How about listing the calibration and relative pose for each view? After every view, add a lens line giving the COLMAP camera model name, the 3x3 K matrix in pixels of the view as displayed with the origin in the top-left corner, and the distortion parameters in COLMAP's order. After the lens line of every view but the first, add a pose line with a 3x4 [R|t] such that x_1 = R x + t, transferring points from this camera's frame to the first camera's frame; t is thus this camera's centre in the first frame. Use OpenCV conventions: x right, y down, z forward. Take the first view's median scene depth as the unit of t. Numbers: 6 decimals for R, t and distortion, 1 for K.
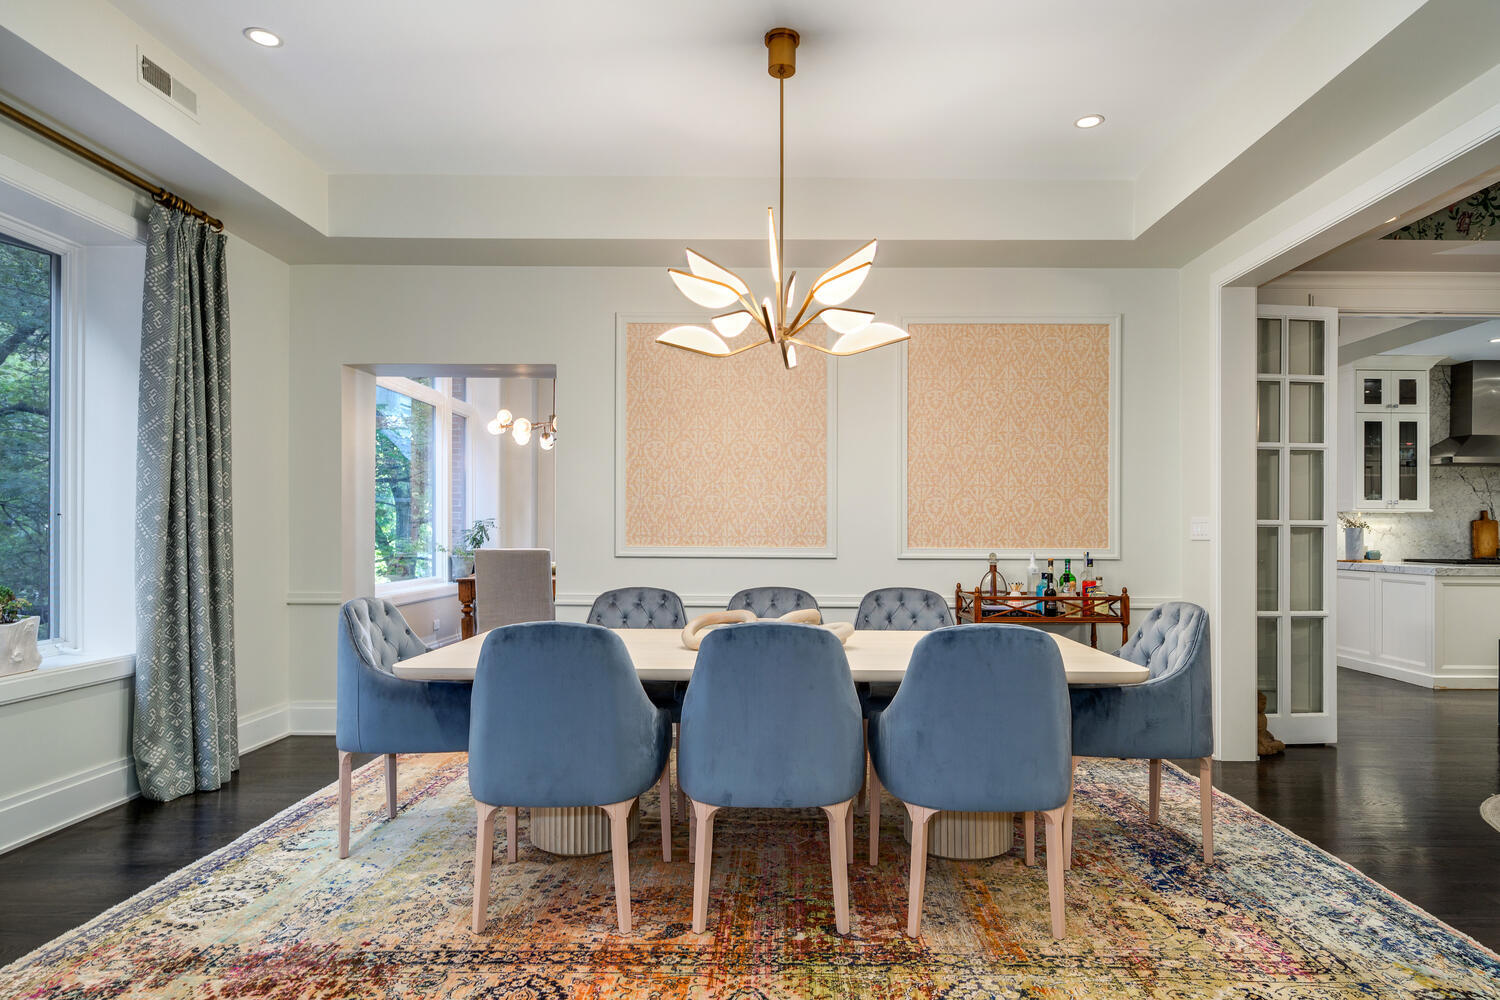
lens RADIAL K [[885.9, 0, 750.2], [0, 885.9, 519.3], [0, 0, 1]] dist [-0.002898, 0.001002]
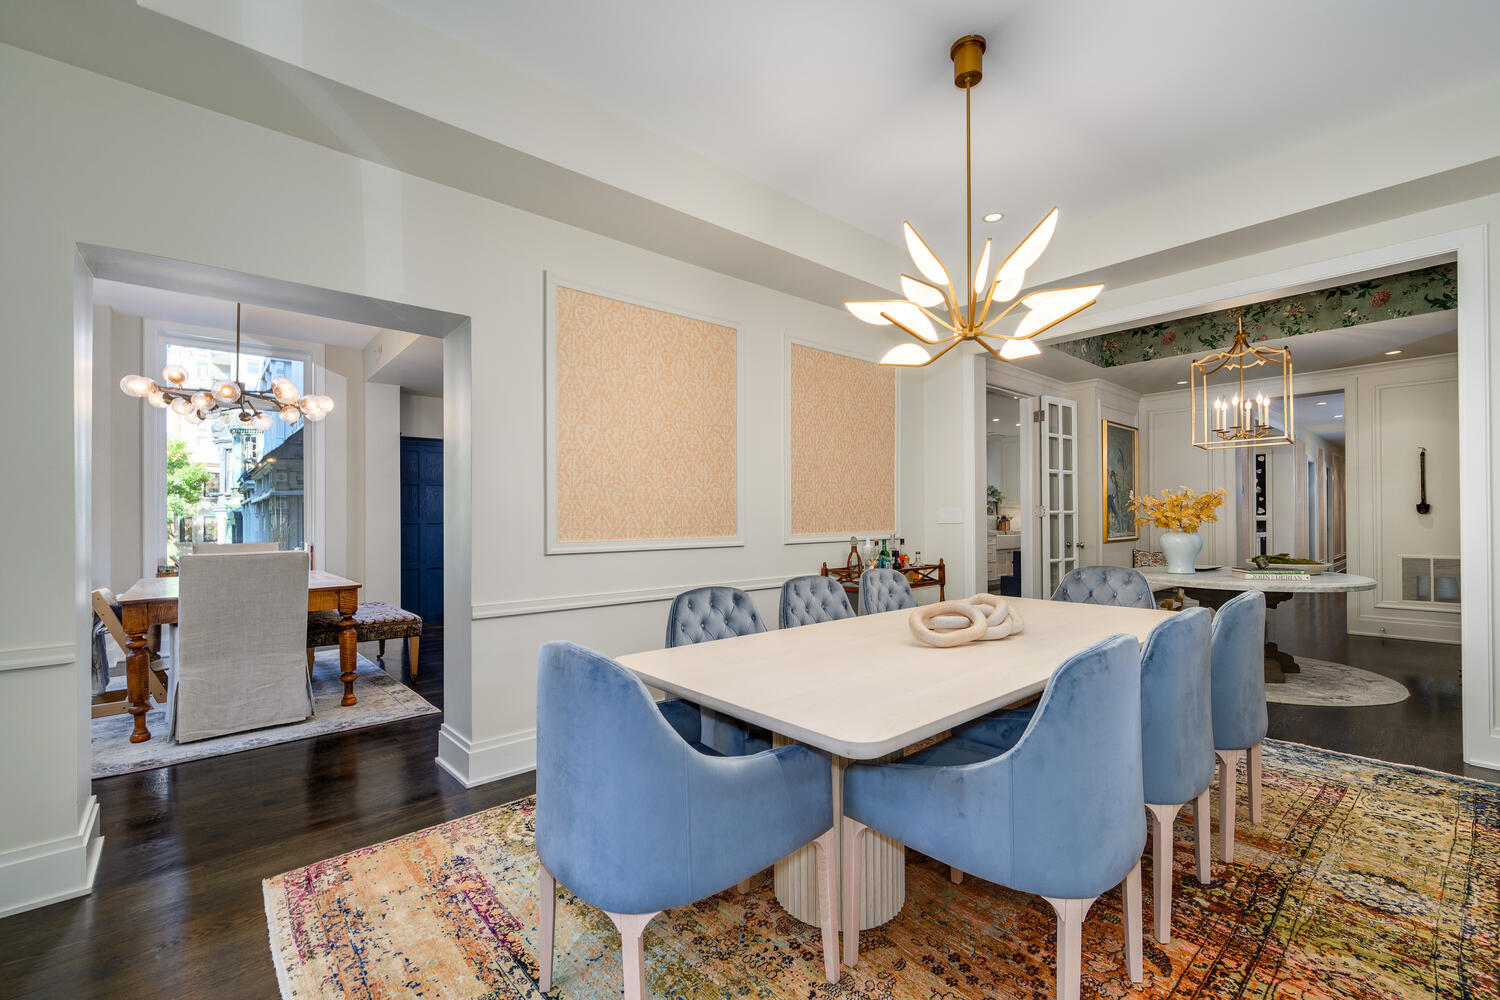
lens RADIAL K [[651.5, 0, 753.9], [0, 651.5, 508.6], [0, 0, 1]] dist [-0.000926, -0.000816]
pose [[0.728885, -0.001224, 0.684635, -0.475156], [0.005909, 0.999972, -0.004503, 0.001595], [-0.684611, 0.007328, 0.728872, 0.438376]]
